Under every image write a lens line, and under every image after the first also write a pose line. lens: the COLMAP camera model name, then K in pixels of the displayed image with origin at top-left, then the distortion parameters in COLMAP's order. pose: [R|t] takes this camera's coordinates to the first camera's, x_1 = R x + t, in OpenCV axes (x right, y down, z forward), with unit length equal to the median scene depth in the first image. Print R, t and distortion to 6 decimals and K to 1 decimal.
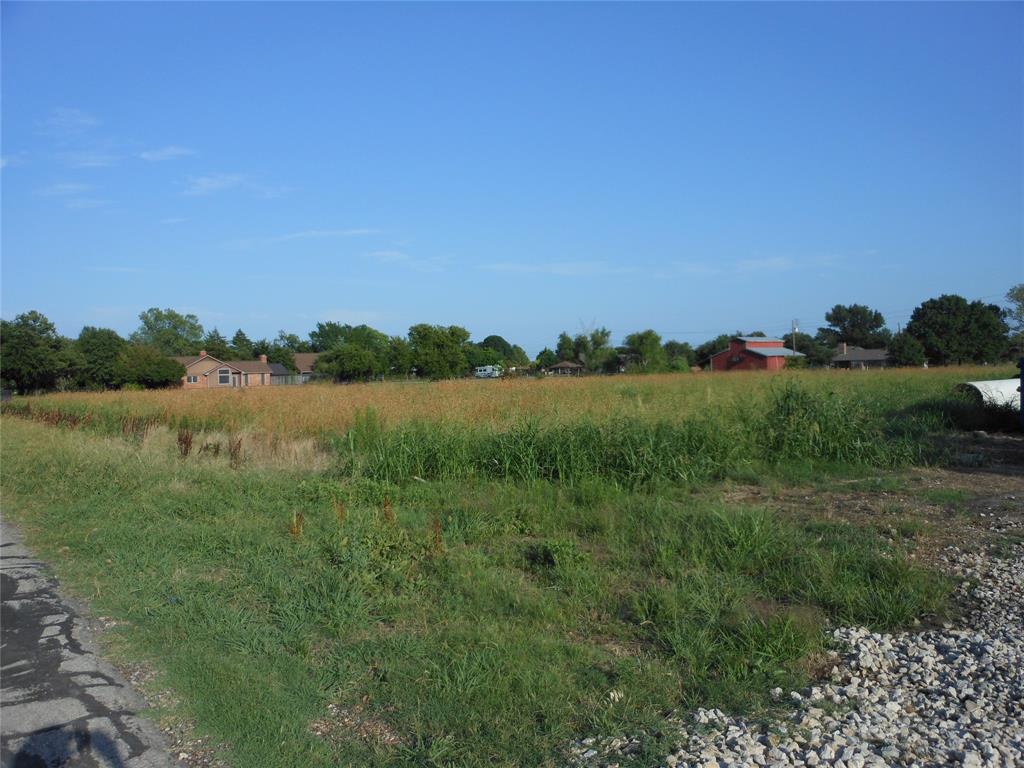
lens RADIAL K [[811.4, 0, 503.5], [0, 811.4, 381.4], [0, 0, 1]] dist [-0.011606, -0.007992]
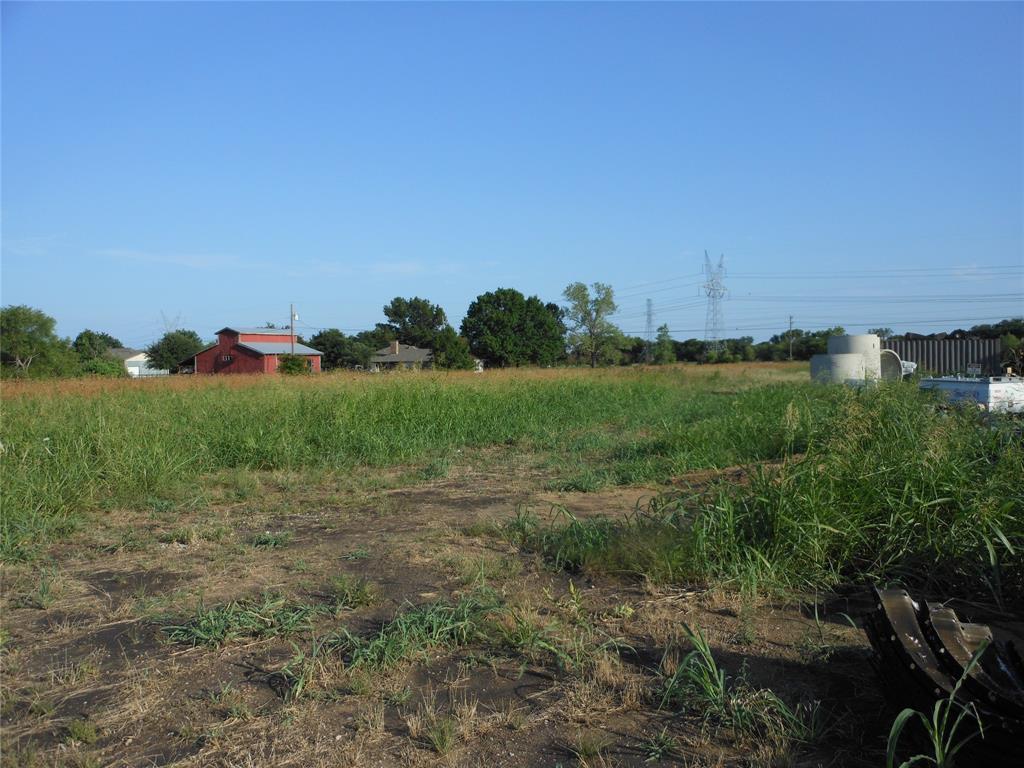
lens RADIAL K [[811.4, 0, 501.7], [0, 811.4, 387.0], [0, 0, 1]] dist [-0.011606, -0.007992]
pose [[0.897491, -0.003164, 0.441021, 0.155638], [0.000774, 0.999984, 0.005599, -0.003761], [-0.441032, -0.004684, 0.897479, 0.201655]]
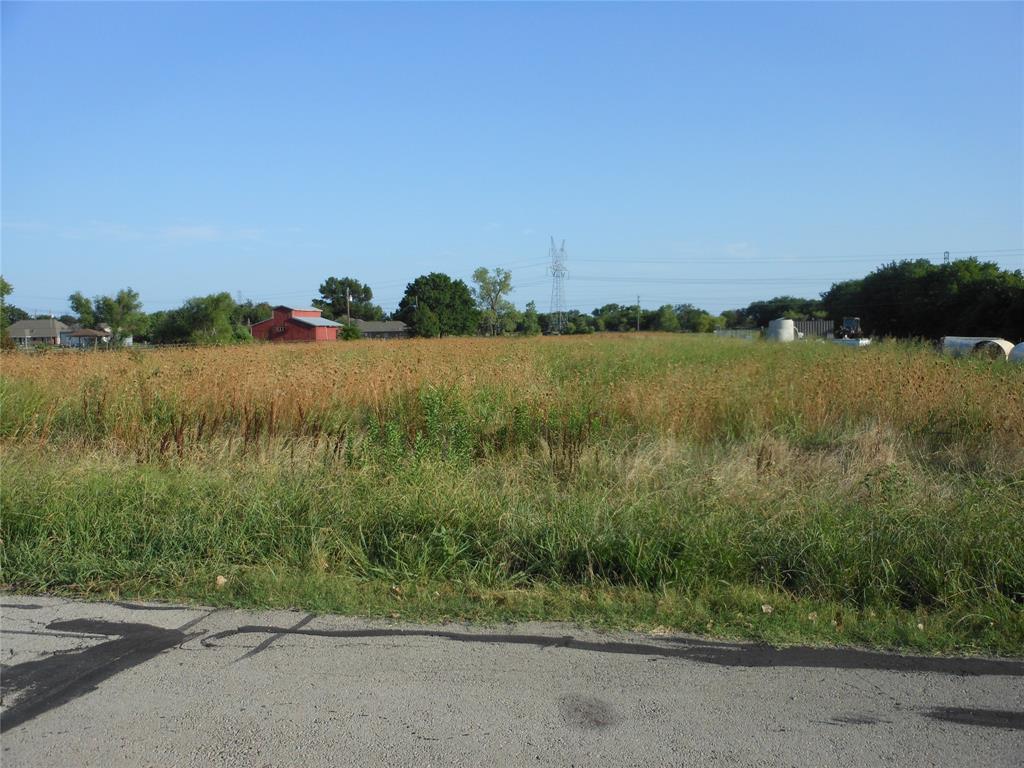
lens RADIAL K [[811.4, 0, 505.3], [0, 811.4, 359.3], [0, 0, 1]] dist [-0.011606, -0.007992]
pose [[0.759405, -0.011764, 0.650512, -0.101641], [0.007597, 0.999929, 0.009214, 0.001002], [-0.650574, -0.002055, 0.759440, 0.100403]]
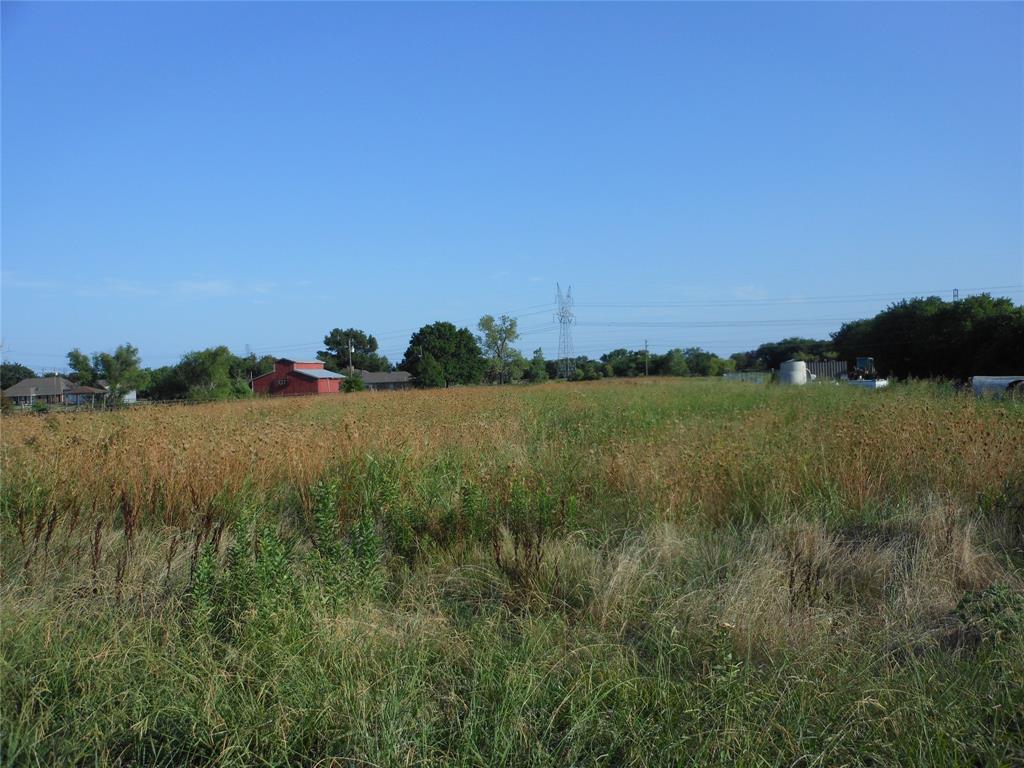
lens RADIAL K [[811.4, 0, 506.3], [0, 811.4, 374.2], [0, 0, 1]] dist [-0.011606, -0.007992]
pose [[0.766119, -0.002291, 0.642695, -0.089530], [0.029234, 0.999083, -0.031287, 0.000240], [-0.642034, 0.042759, 0.765483, 0.108710]]
